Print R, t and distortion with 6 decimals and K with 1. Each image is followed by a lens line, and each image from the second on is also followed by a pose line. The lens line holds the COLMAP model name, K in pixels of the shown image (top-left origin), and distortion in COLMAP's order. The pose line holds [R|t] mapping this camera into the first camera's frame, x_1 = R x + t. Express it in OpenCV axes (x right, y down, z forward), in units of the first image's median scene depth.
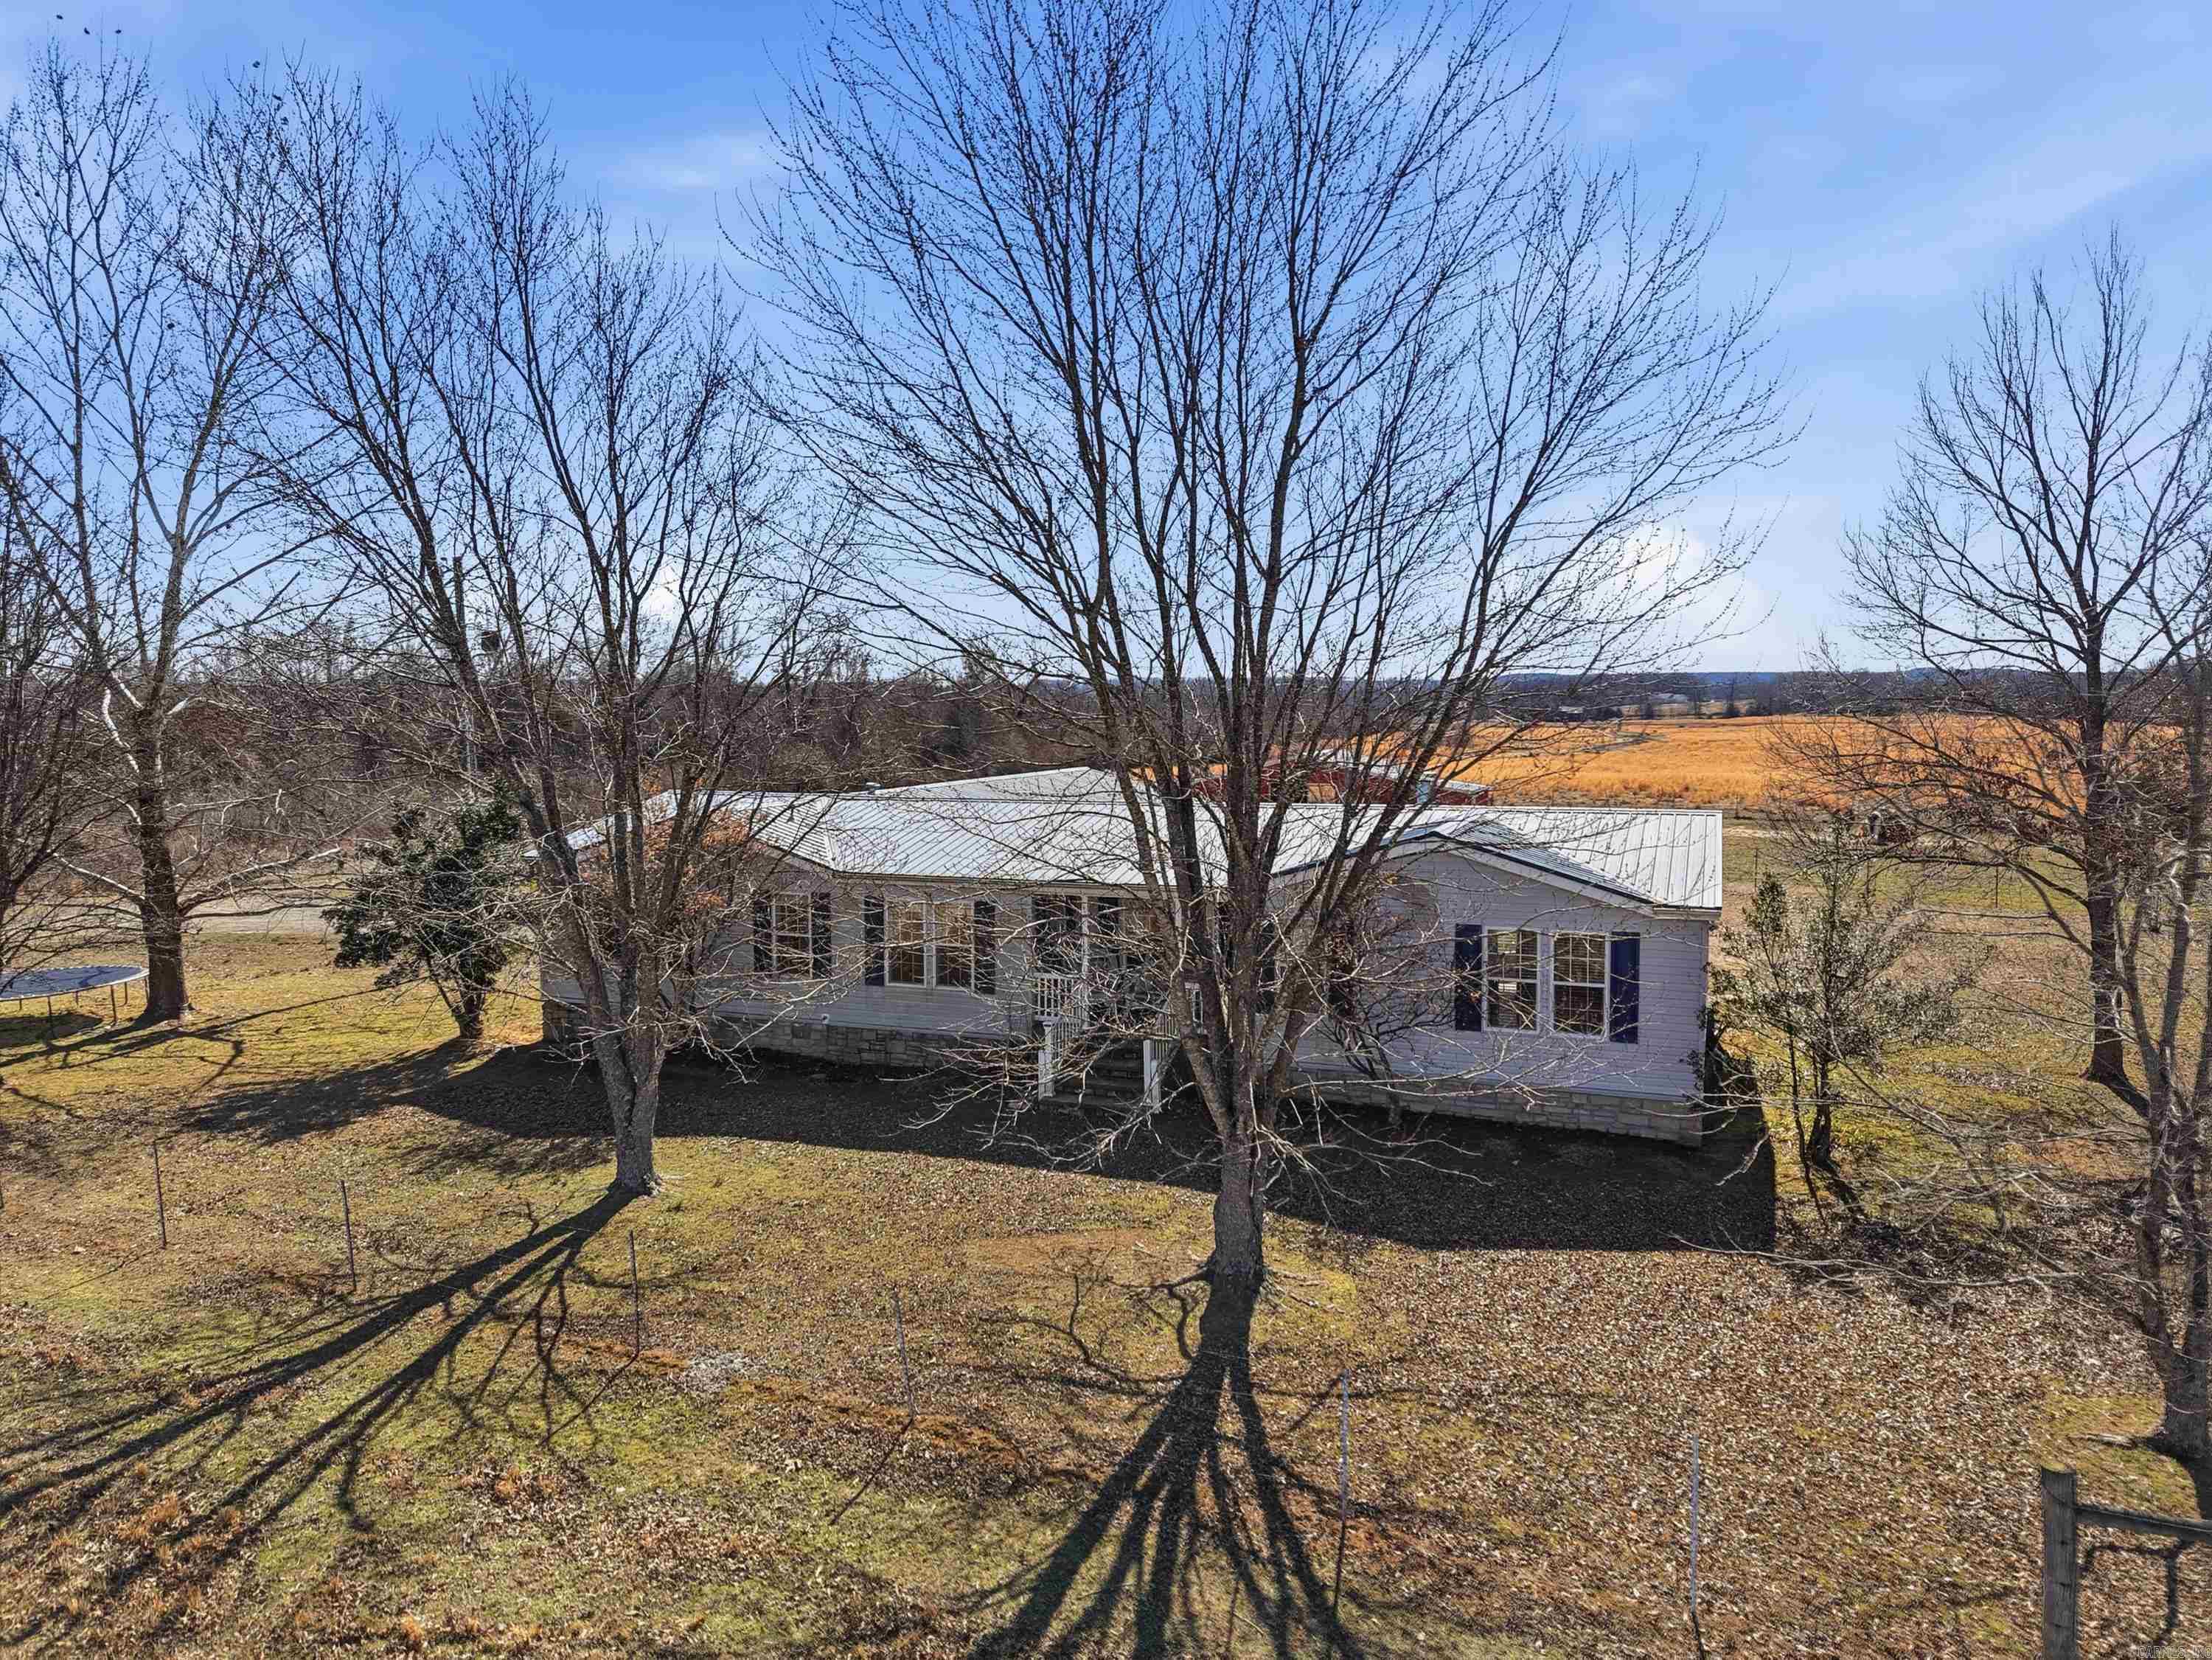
lens RADIAL K [[1456.8, 0, 1106.0], [0, 1456.8, 830.0], [0, 0, 1]] dist [0.009604, 0.000112]
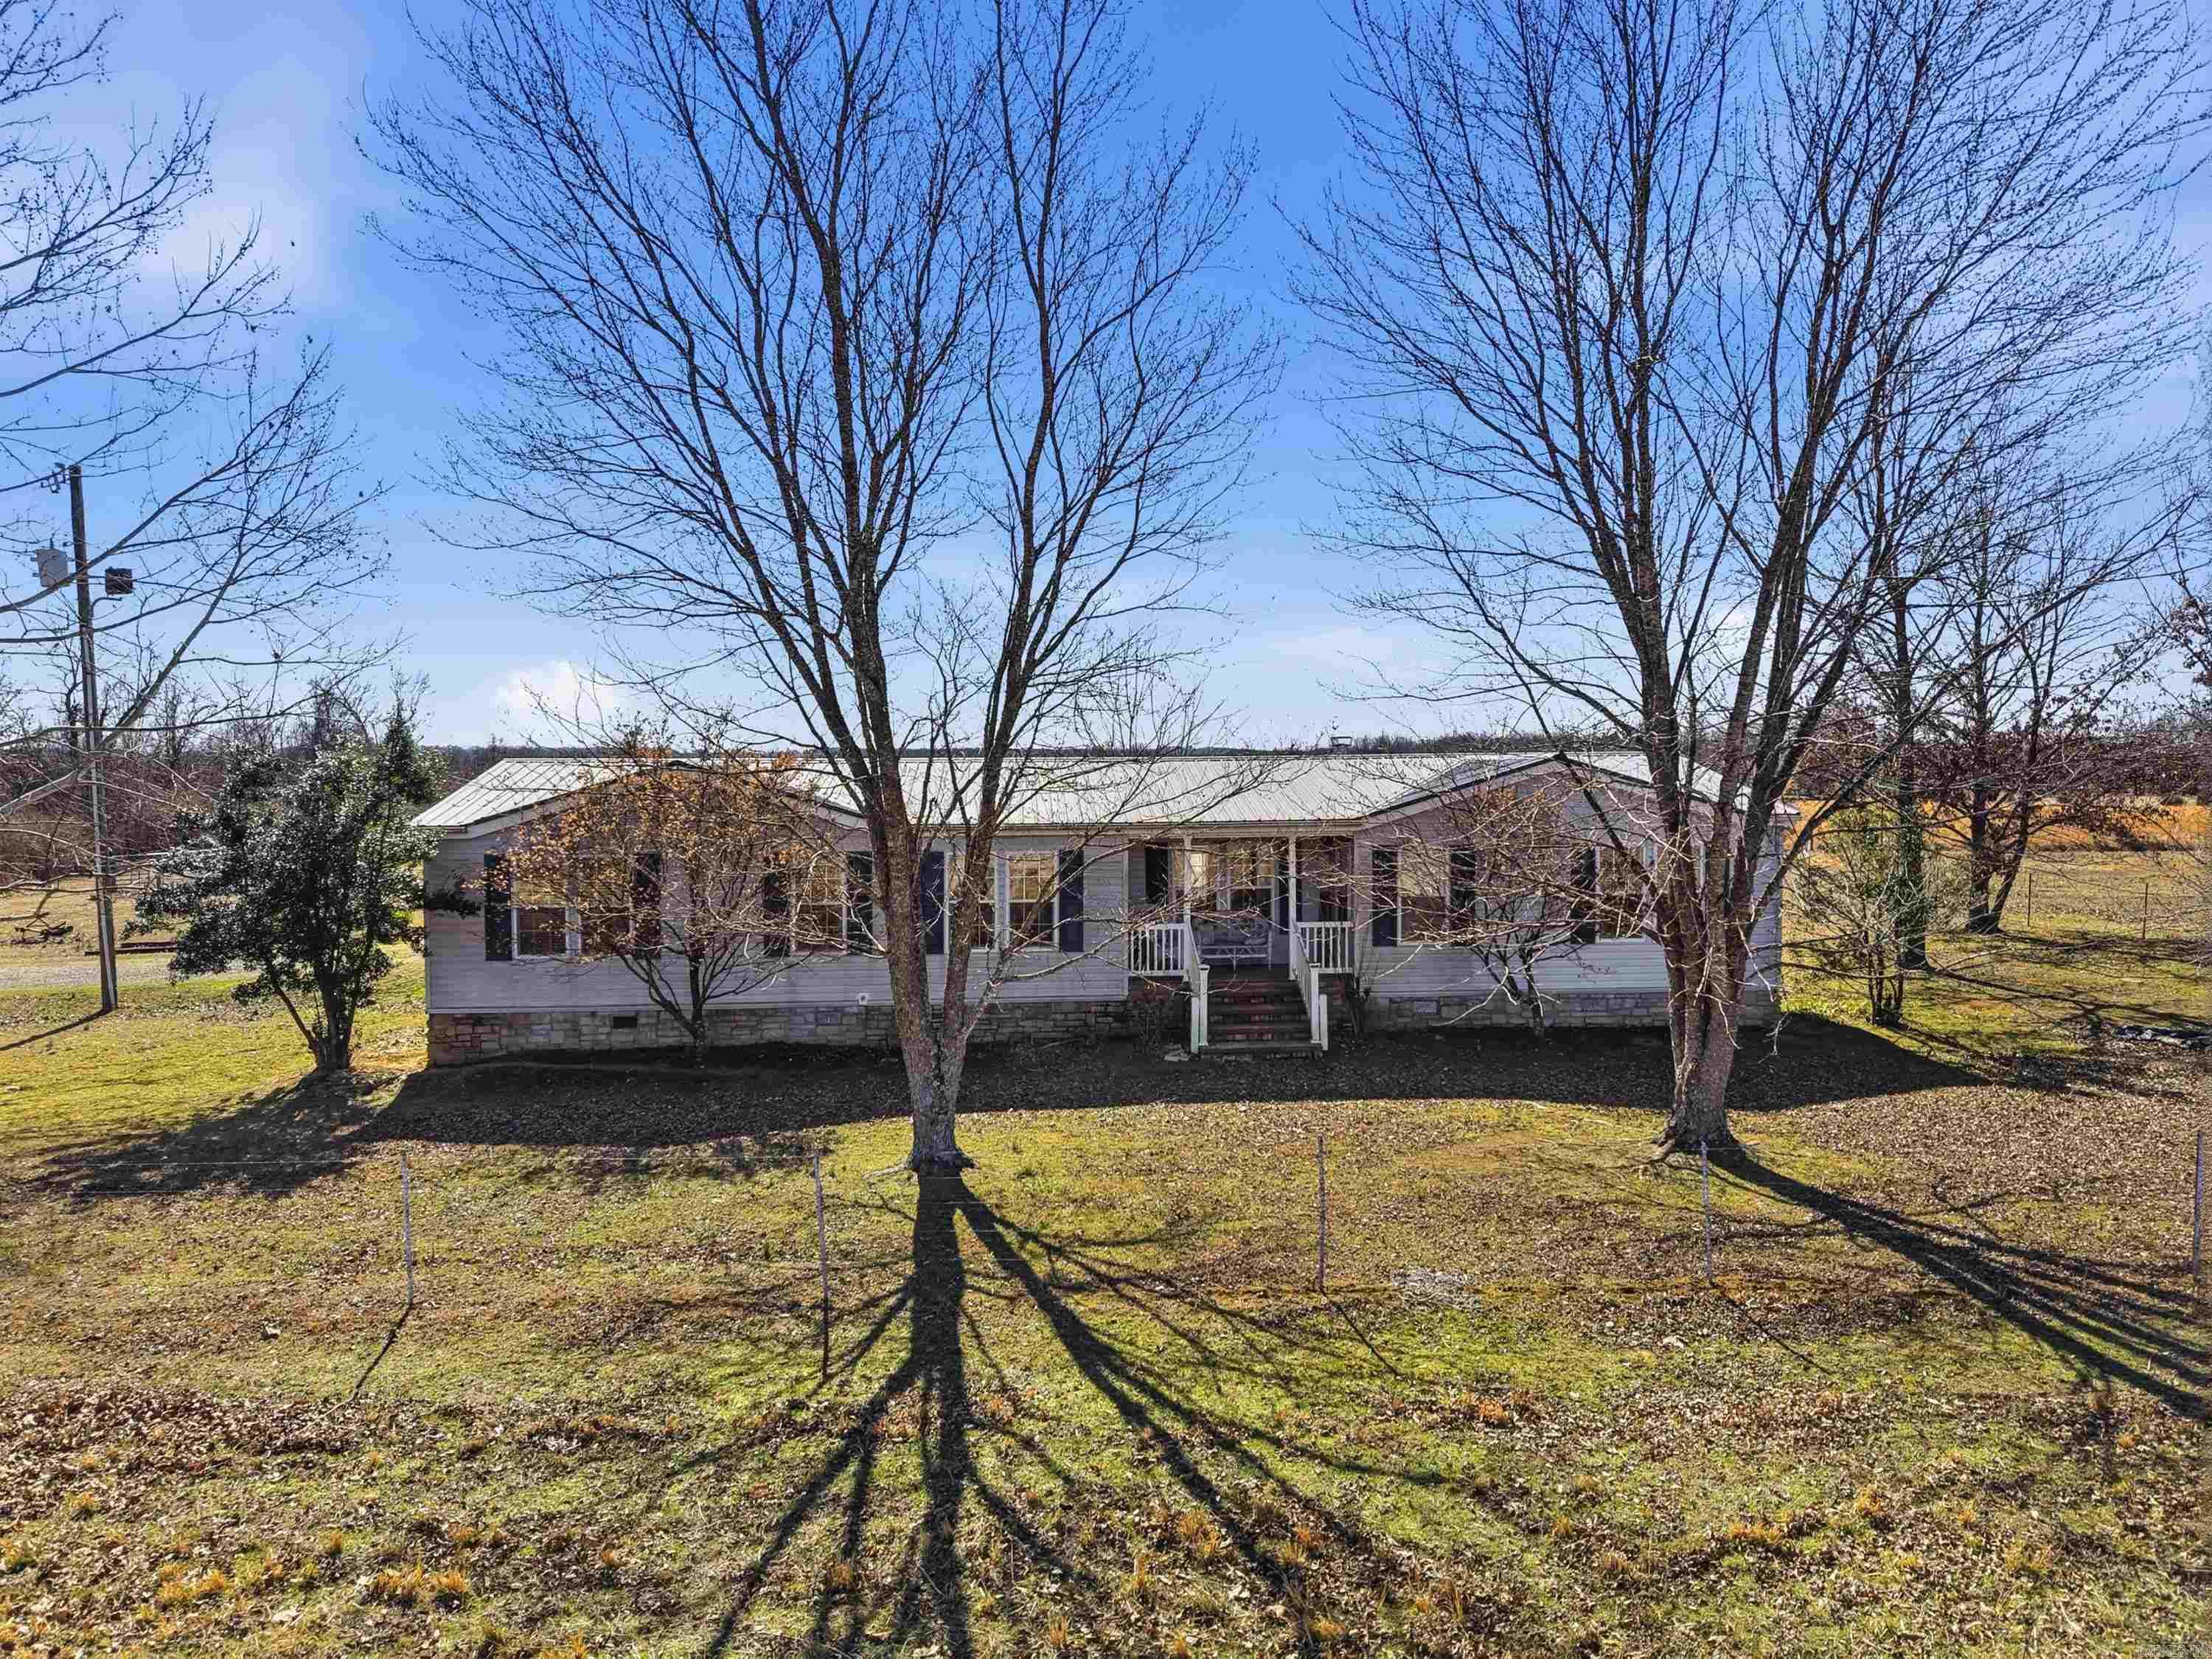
lens RADIAL K [[1456.7, 0, 1106.0], [0, 1456.7, 829.5], [0, 0, 1]] dist [0.009604, 0.000112]
pose [[0.893219, -0.016157, 0.449332, -0.687040], [0.041207, 0.998090, -0.046025, 0.119457], [-0.447730, 0.059626, 0.892179, 0.261508]]
